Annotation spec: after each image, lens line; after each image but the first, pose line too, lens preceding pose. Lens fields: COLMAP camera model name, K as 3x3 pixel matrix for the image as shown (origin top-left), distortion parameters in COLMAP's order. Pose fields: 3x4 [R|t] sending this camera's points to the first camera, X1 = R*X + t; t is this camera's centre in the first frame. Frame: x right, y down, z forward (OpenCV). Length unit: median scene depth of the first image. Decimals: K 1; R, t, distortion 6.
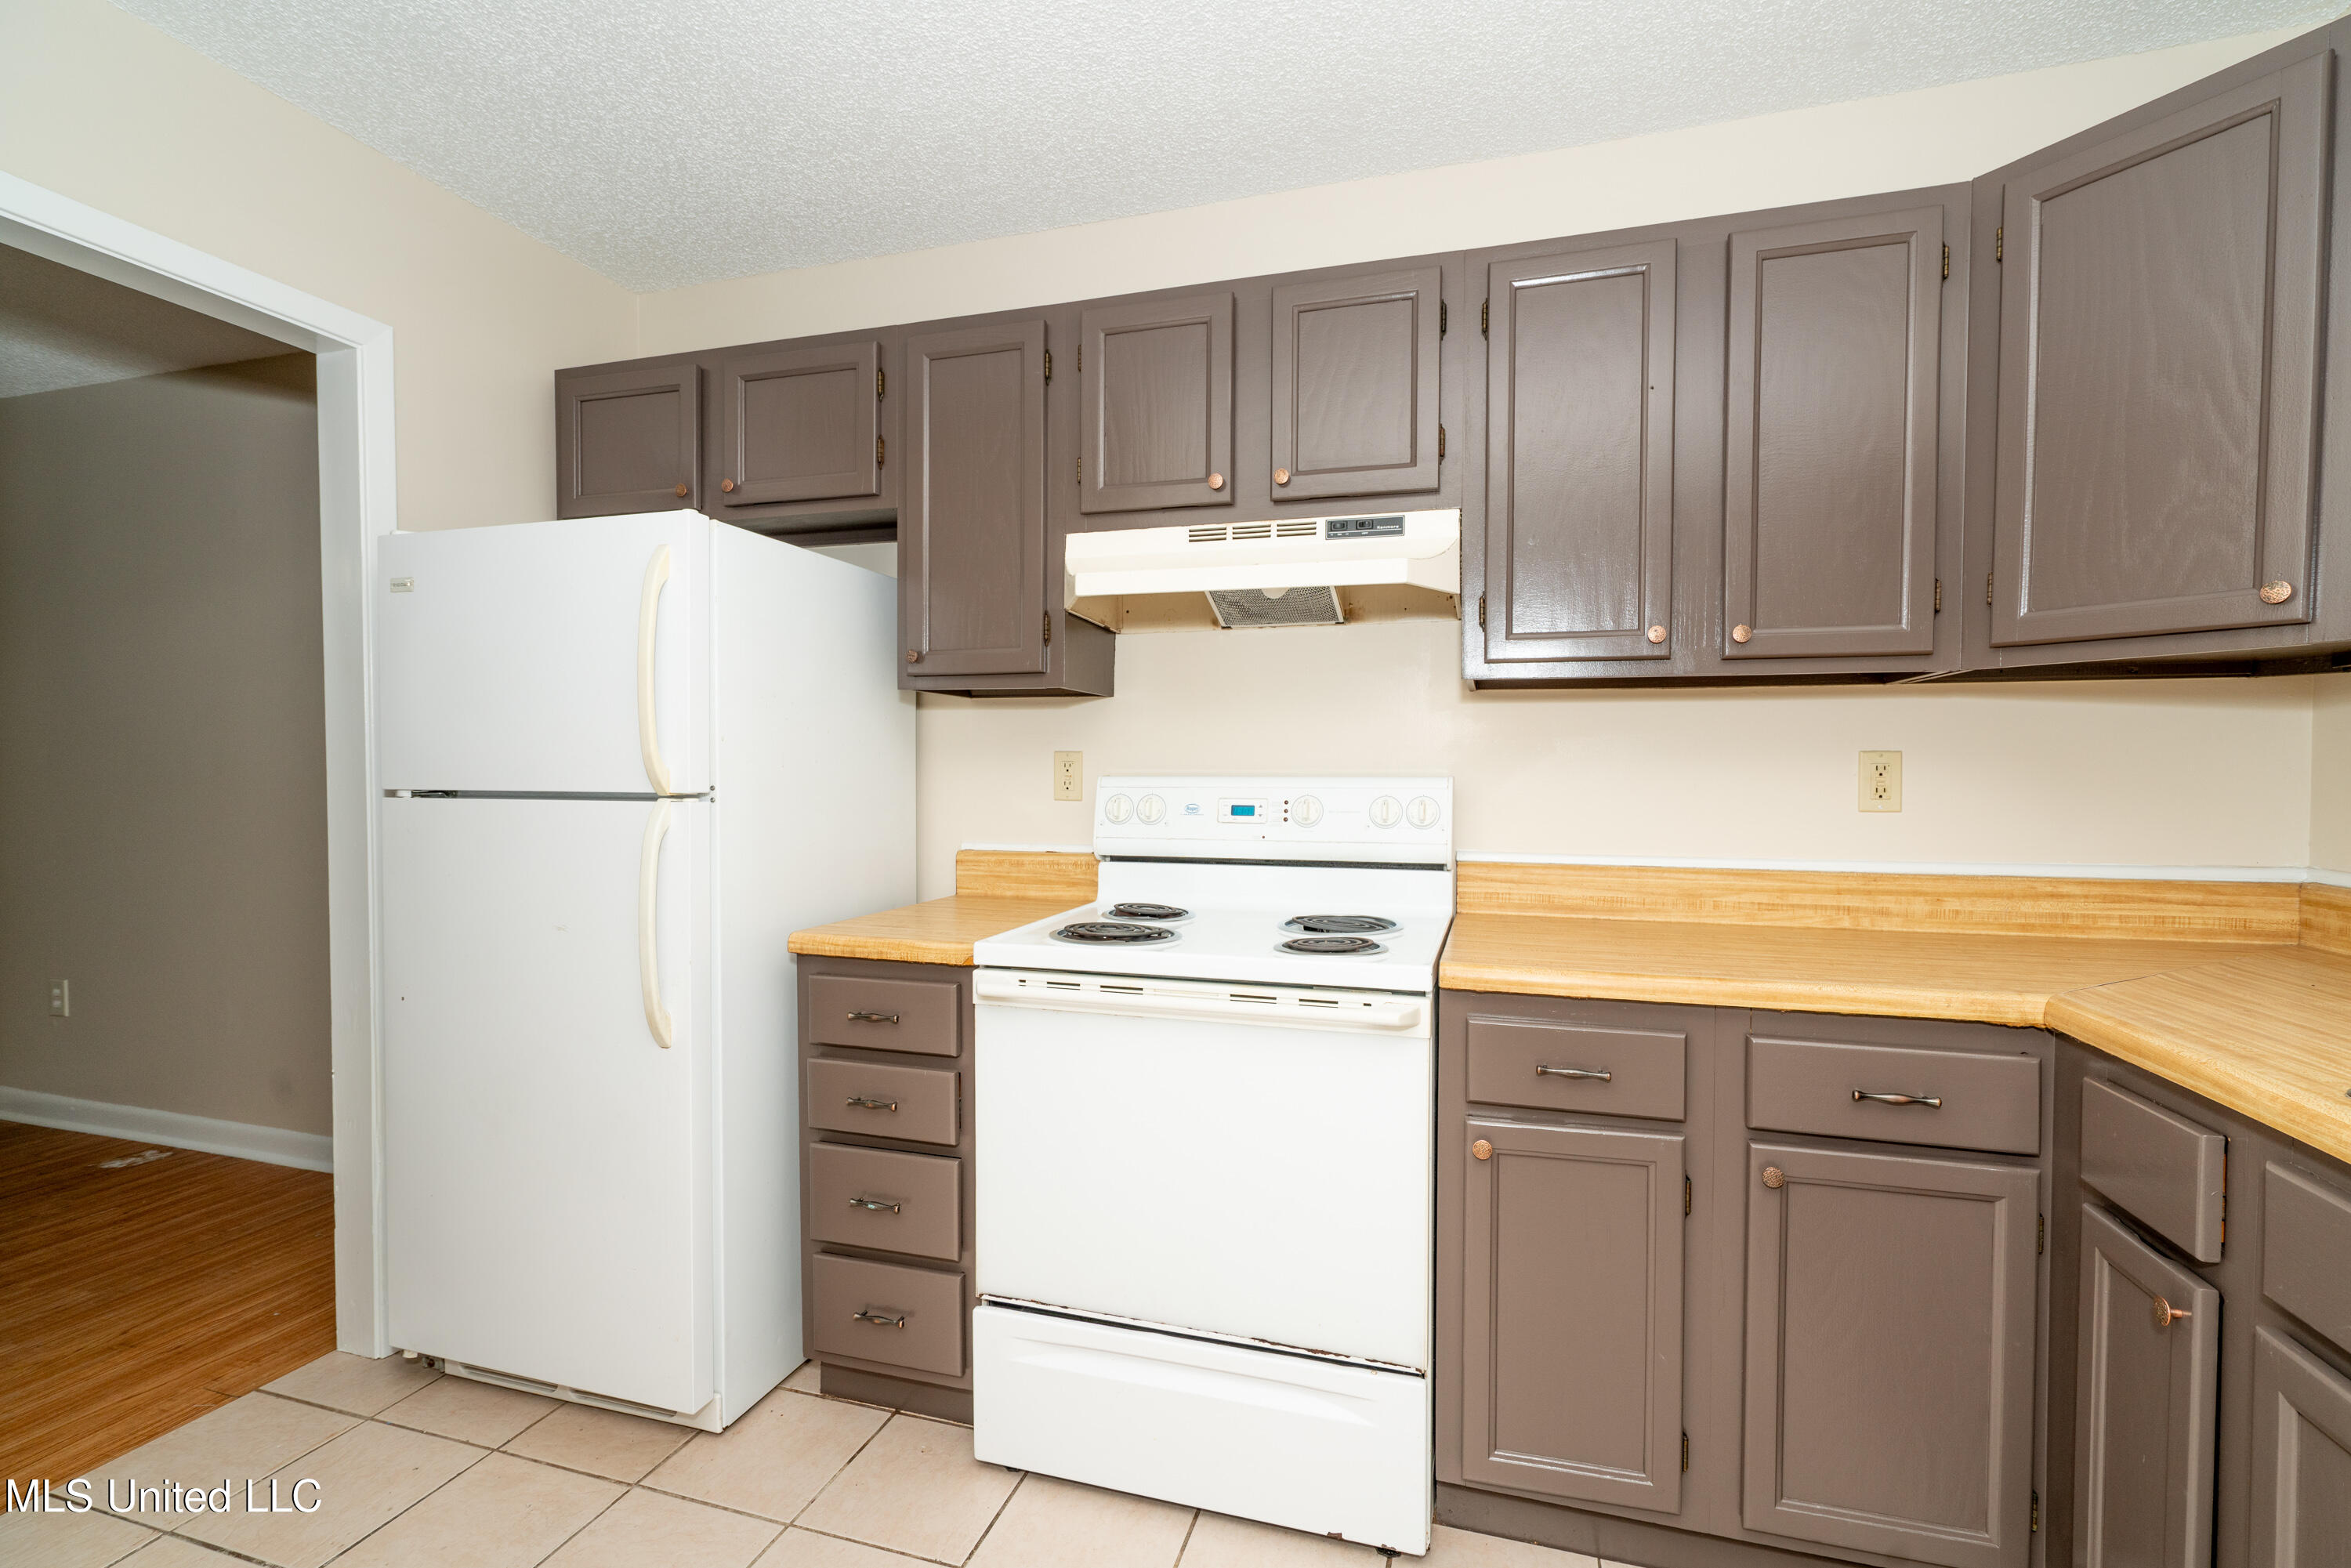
lens RADIAL K [[1065.2, 0, 1166.3], [0, 1065.2, 792.6], [0, 0, 1]] dist [-0.006902, 0.001573]
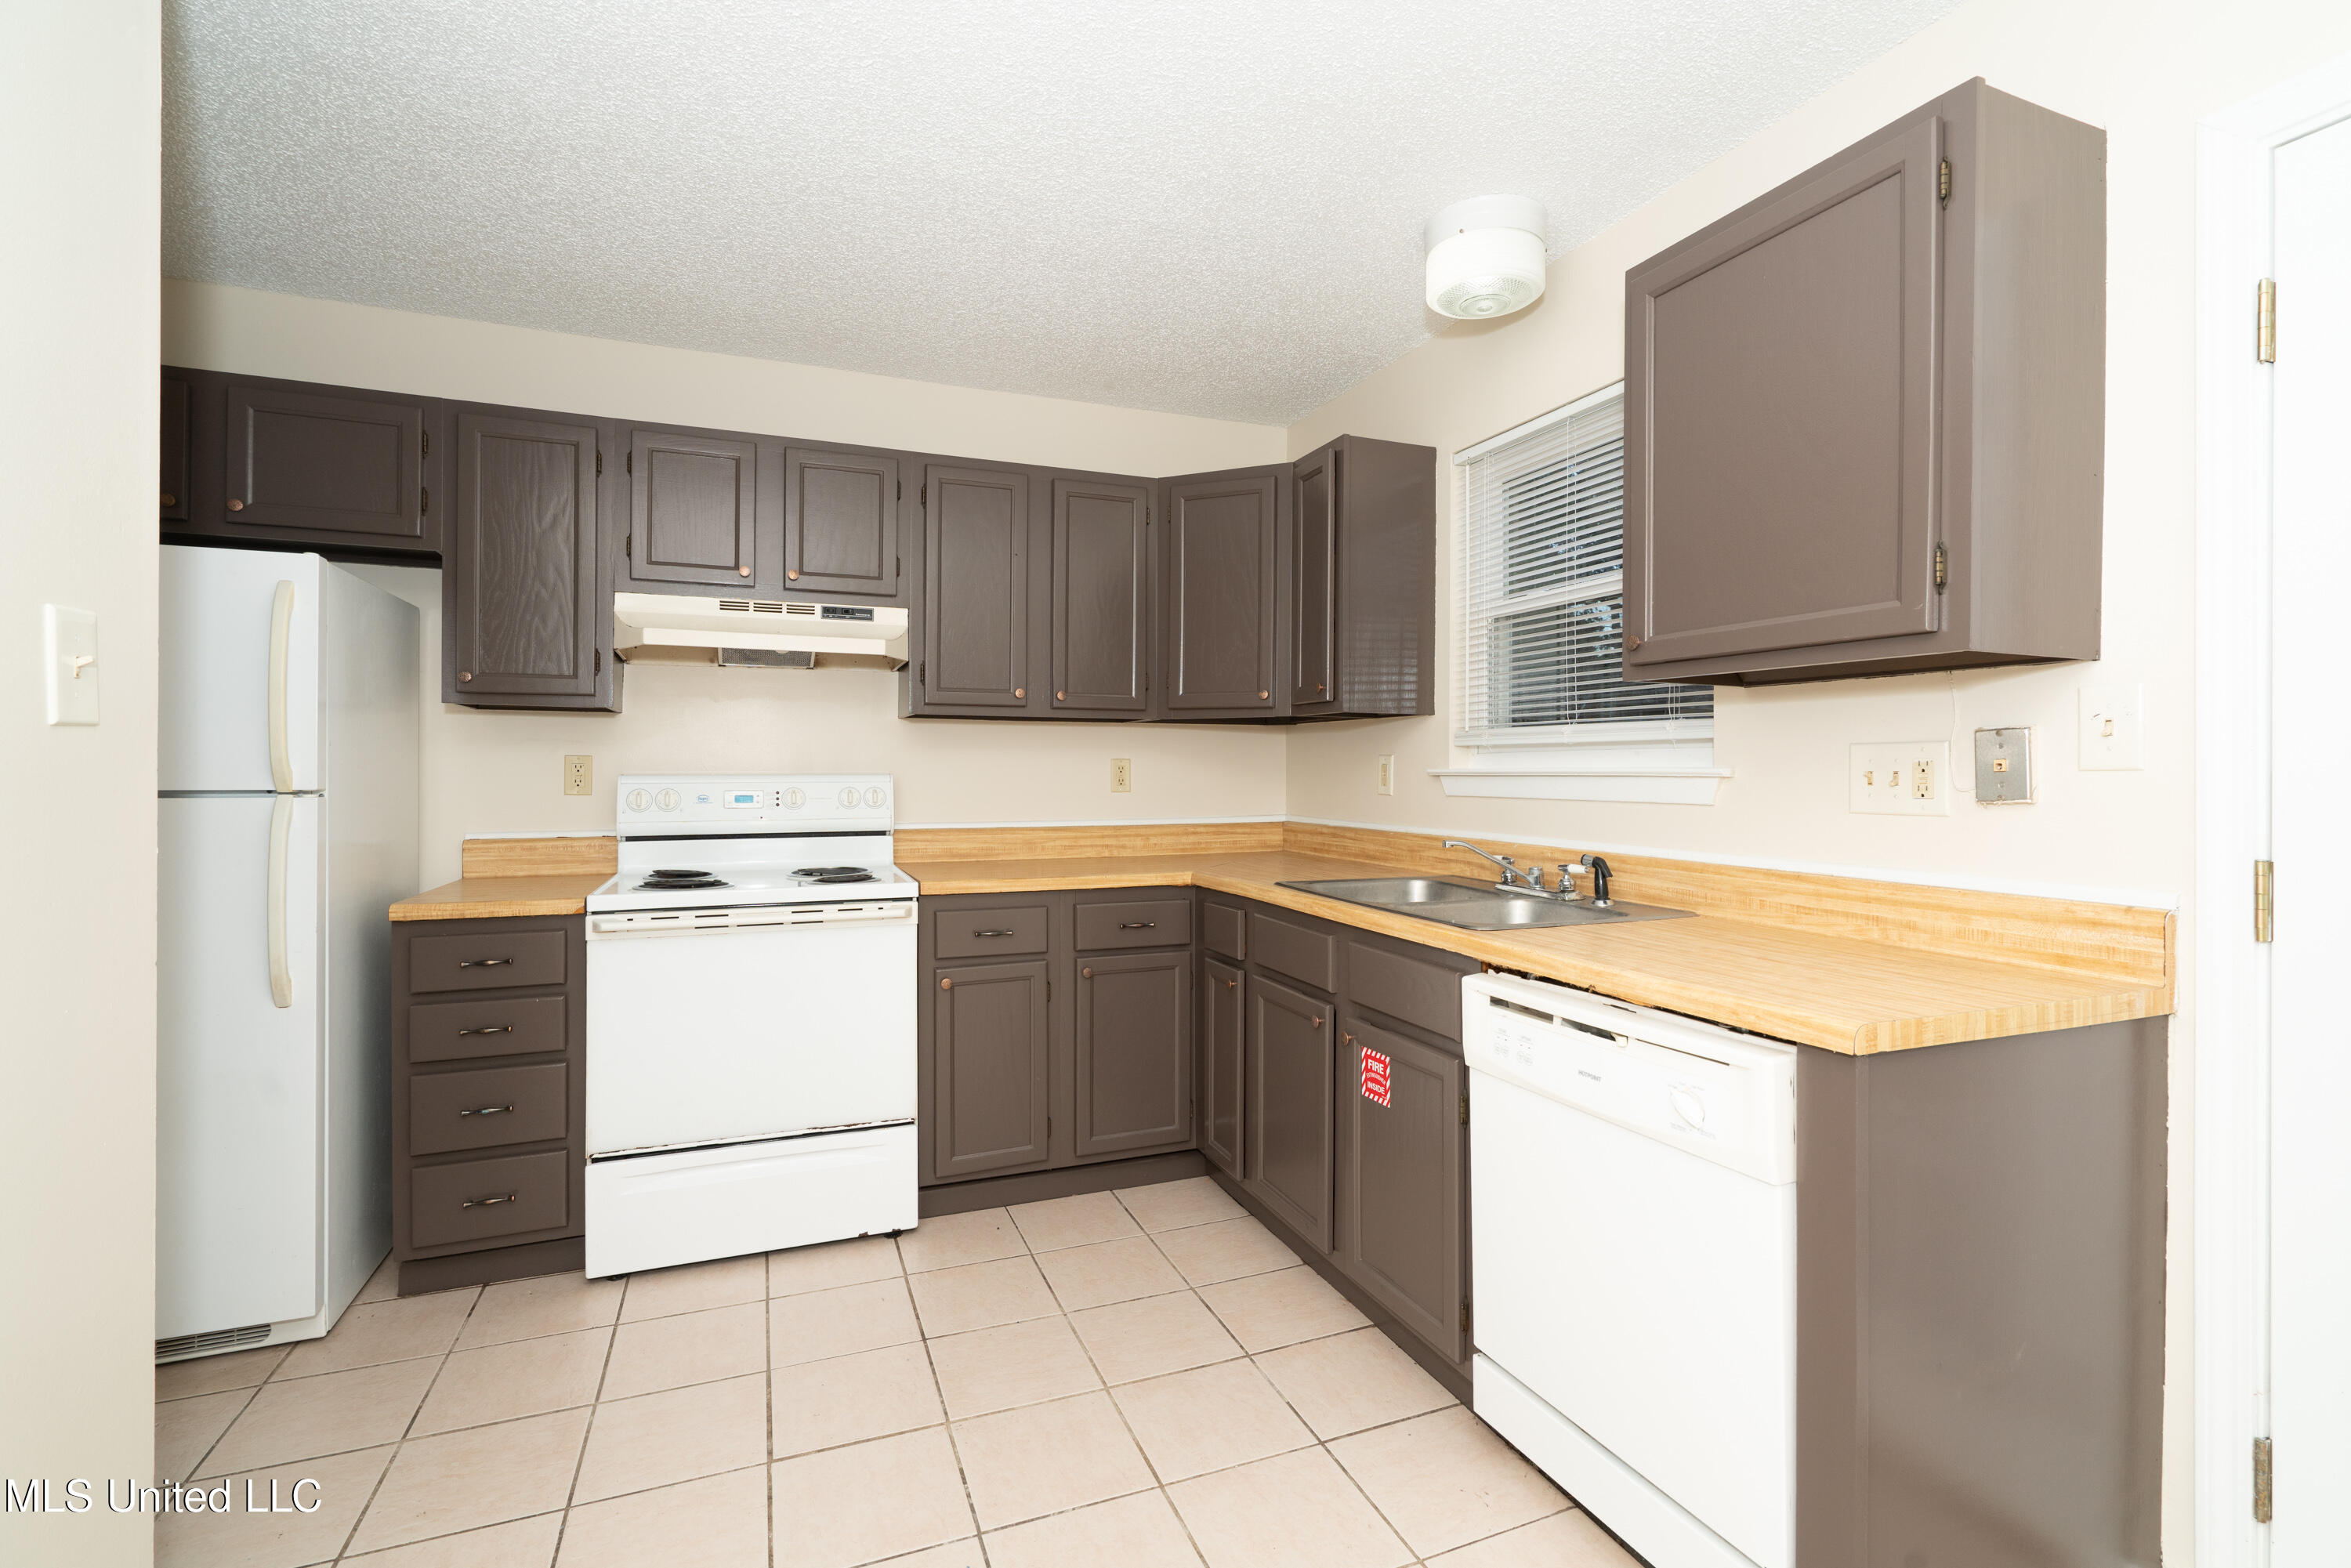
lens RADIAL K [[1065.2, 0, 1181.9], [0, 1065.2, 774.0], [0, 0, 1]] dist [-0.006902, 0.001573]
pose [[0.776703, -0.003664, 0.629856, -0.424189], [0.015782, 0.999782, -0.013645, 0.014157], [-0.629669, 0.020538, 0.776592, -0.520007]]
